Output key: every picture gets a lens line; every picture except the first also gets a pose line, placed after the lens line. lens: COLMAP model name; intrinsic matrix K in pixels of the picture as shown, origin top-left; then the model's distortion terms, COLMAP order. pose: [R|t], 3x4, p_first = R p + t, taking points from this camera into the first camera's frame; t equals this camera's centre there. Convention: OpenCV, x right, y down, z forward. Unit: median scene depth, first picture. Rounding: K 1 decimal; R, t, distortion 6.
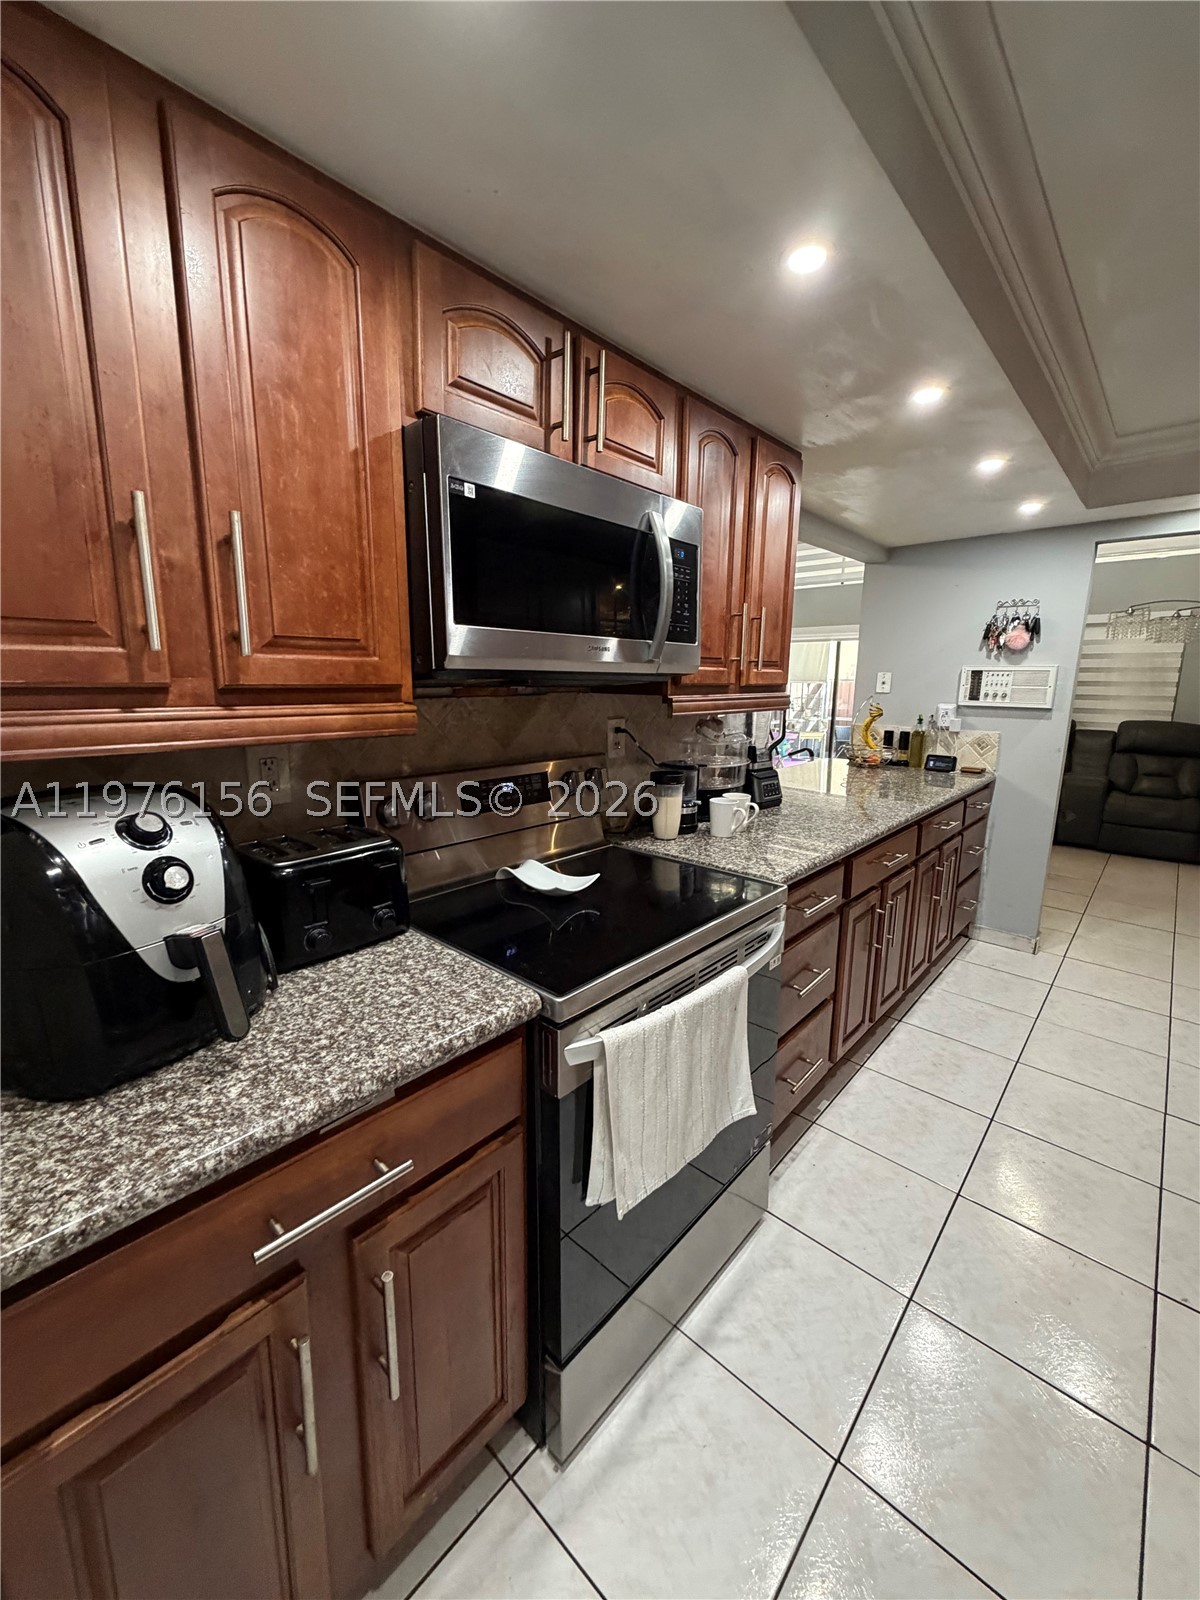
lens RADIAL K [[637.1, 0, 600.9], [0, 637.1, 799.2], [0, 0, 1]] dist [0.000841, 0.000068]
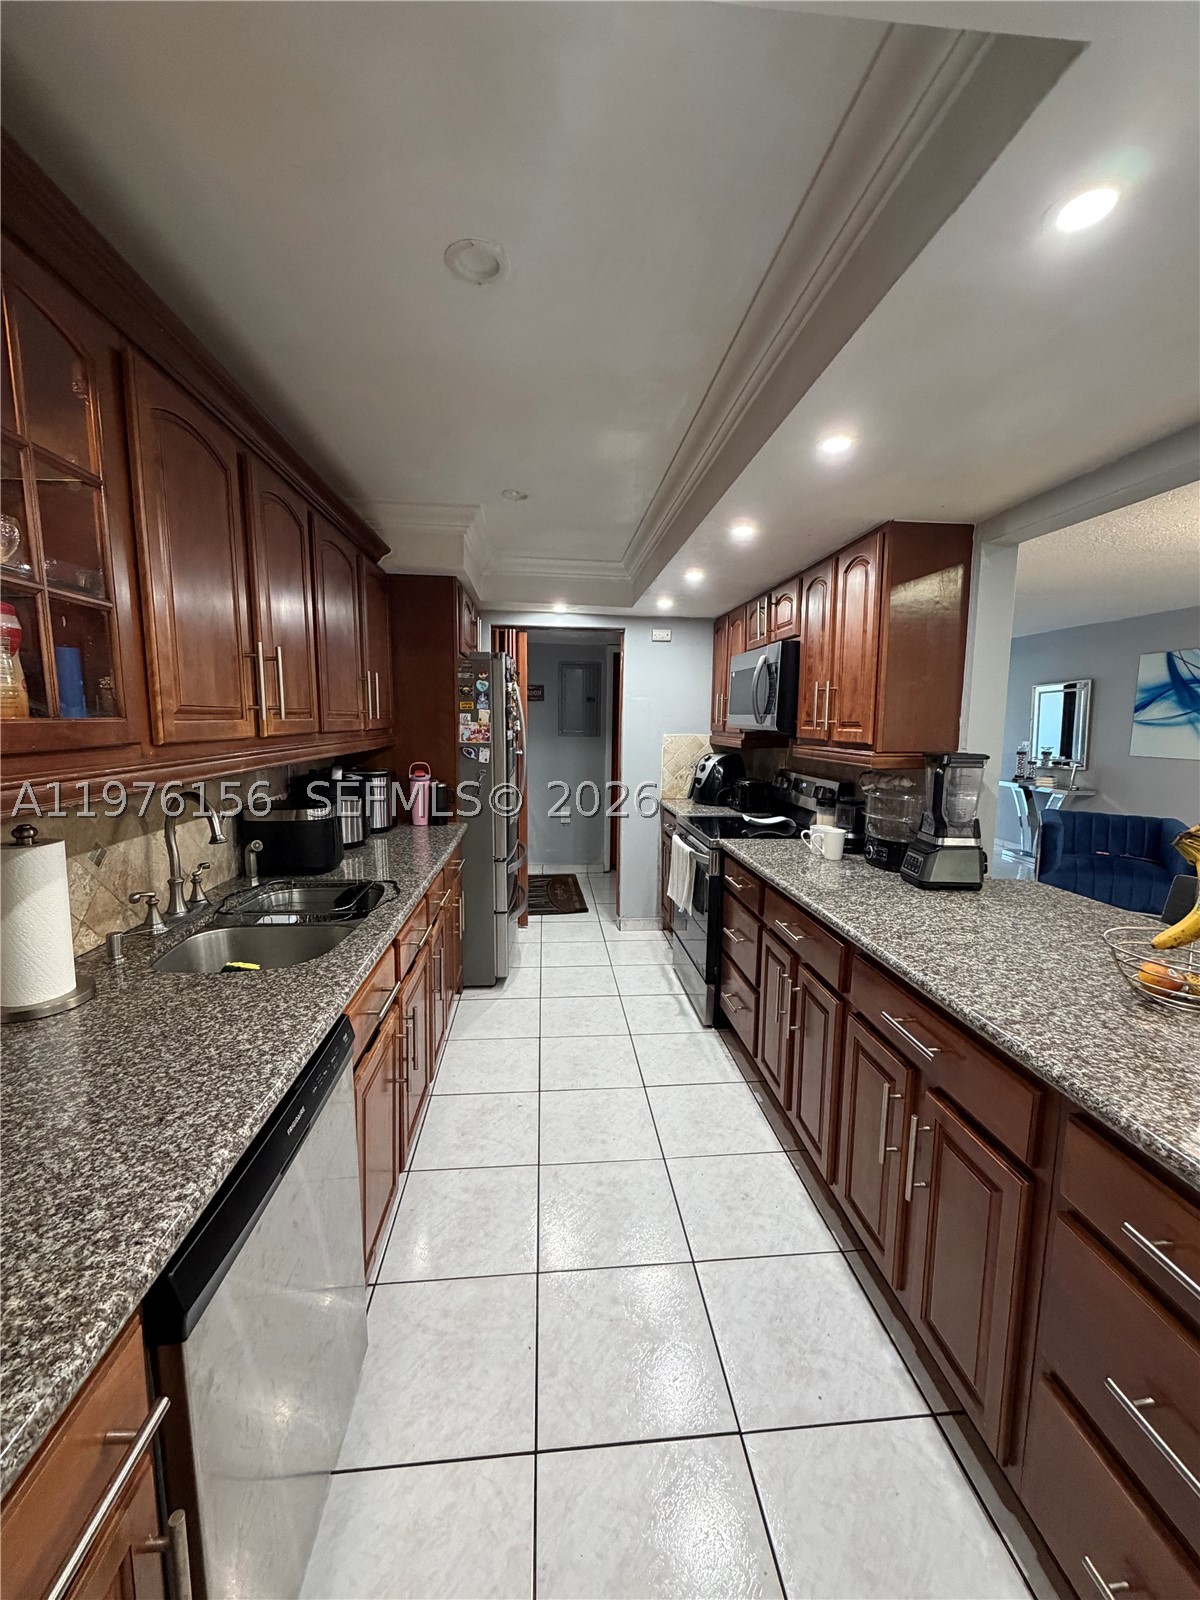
lens RADIAL K [[637.1, 0, 600.7], [0, 637.1, 795.2], [0, 0, 1]] dist [0.000841, 0.000068]
pose [[-0.679957, 0.087378, -0.728028, 1.016705], [-0.135015, 0.960978, 0.241437, -0.190459], [0.720715, 0.262462, -0.641626, 1.086837]]
